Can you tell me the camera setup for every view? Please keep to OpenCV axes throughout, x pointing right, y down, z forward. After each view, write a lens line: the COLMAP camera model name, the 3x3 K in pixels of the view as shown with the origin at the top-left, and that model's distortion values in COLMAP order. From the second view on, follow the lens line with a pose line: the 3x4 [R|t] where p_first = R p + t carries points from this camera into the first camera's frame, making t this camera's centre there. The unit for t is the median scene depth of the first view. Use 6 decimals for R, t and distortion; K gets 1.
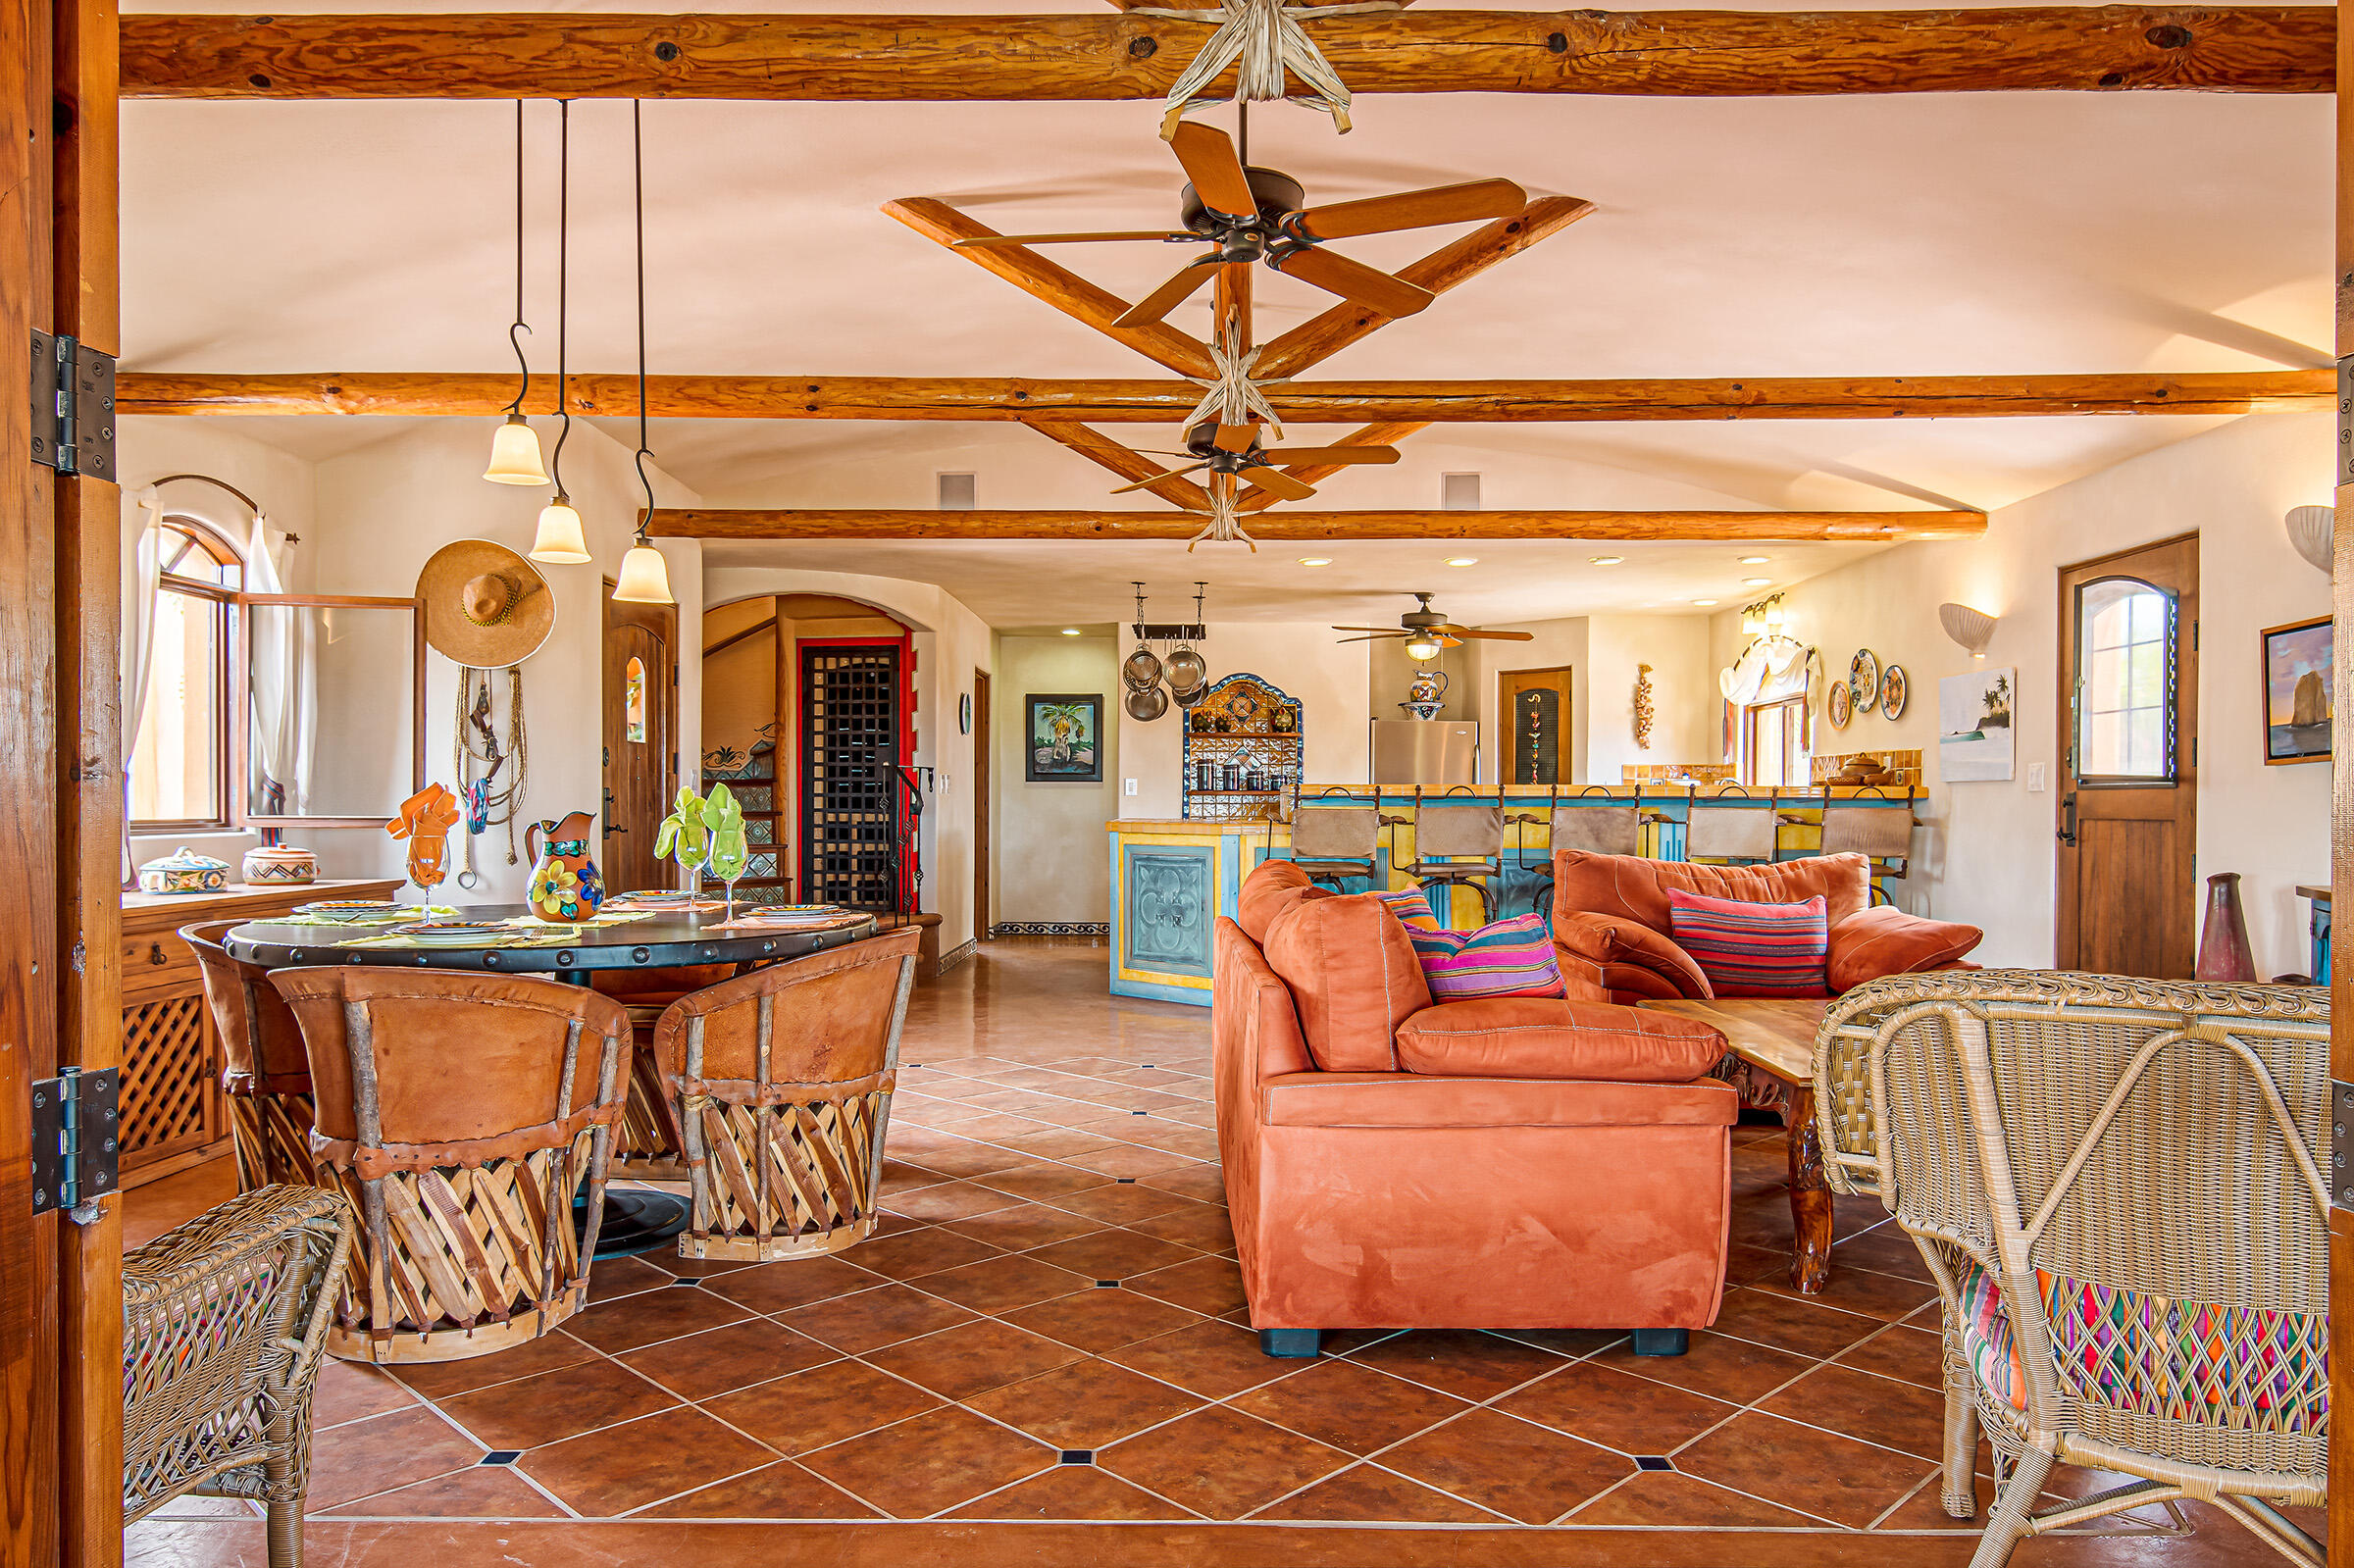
lens RADIAL K [[1575.4, 0, 1182.4], [0, 1575.4, 809.6], [0, 0, 1]] dist [0.018790, -0.001104]
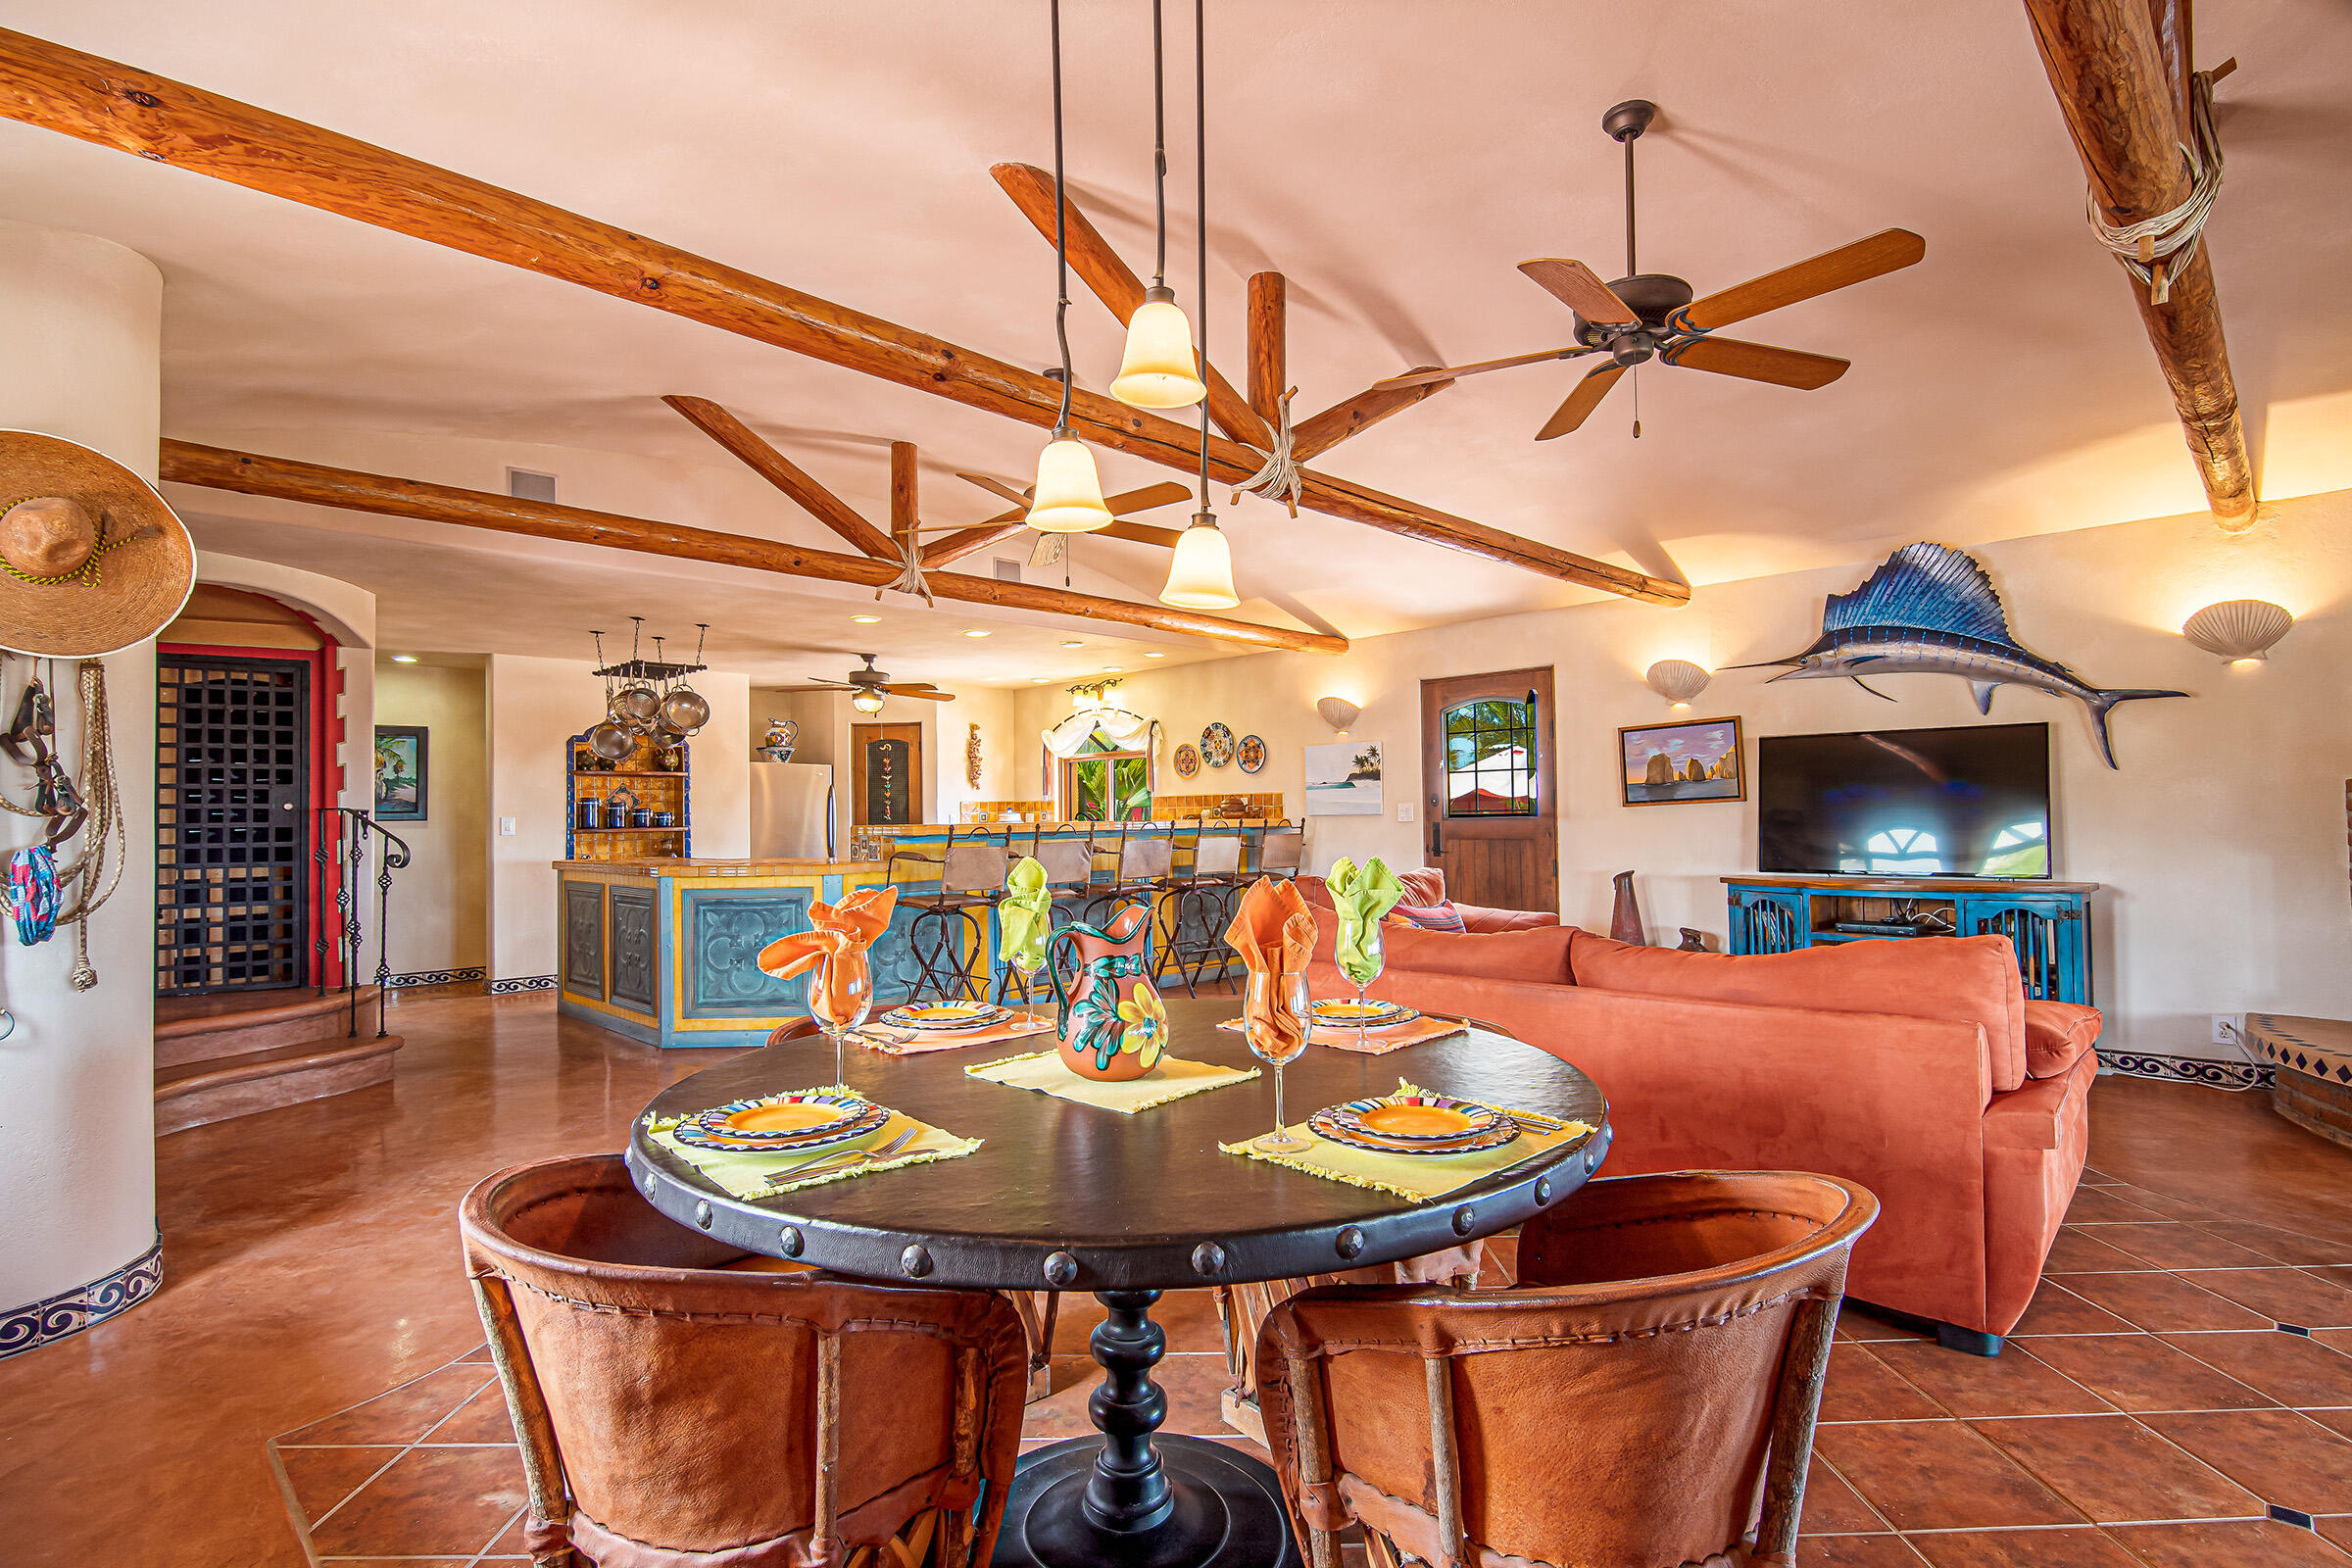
lens RADIAL K [[1136.9, 0, 1176.0], [0, 1136.9, 784.0], [0, 0, 1]] dist [-0.000453, -0.000329]
pose [[0.691435, 0.007186, 0.722403, -0.293029], [0.019611, 0.999395, -0.028712, -0.014459], [-0.722172, 0.034019, 0.690876, 0.267958]]
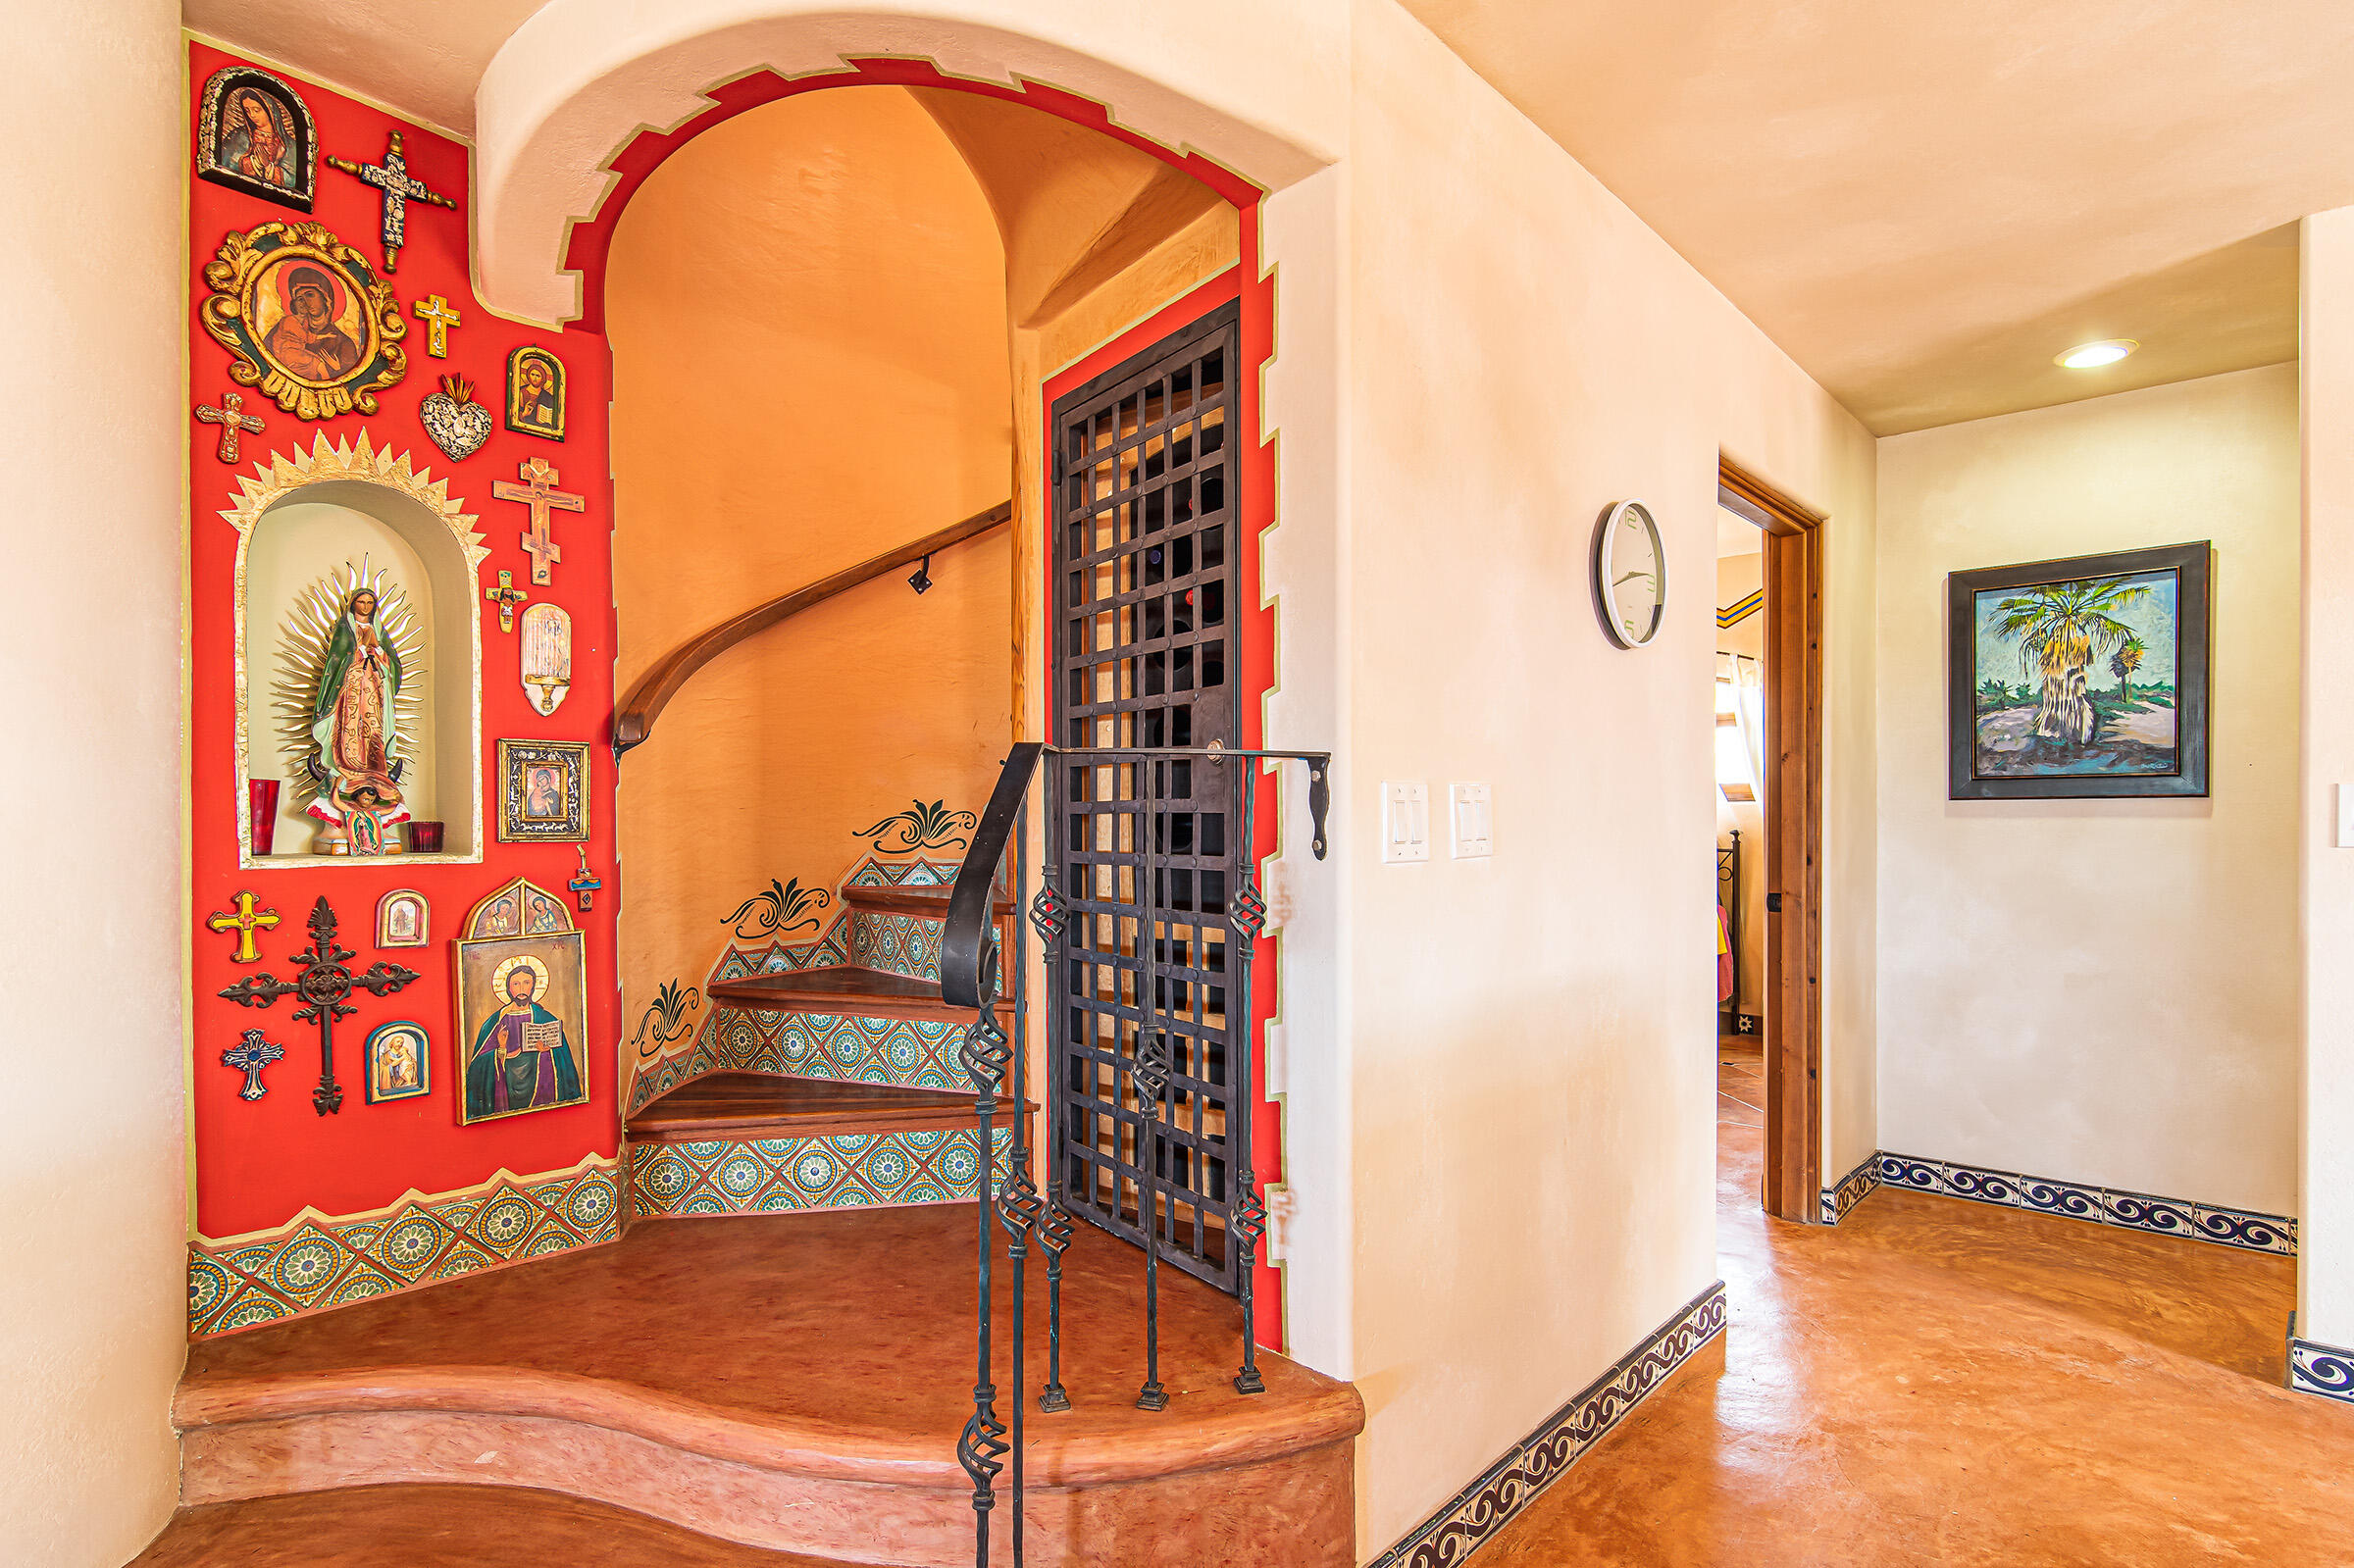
lens RADIAL K [[1178.0, 0, 1207.4], [0, 1178.0, 833.7], [0, 0, 1]] dist [0.000174, 0.000370]
pose [[0.746624, 0.003244, -0.665238, -0.054370], [0.003353, 0.999957, 0.008639, -0.016005], [0.665237, -0.008681, 0.746581, 0.838248]]
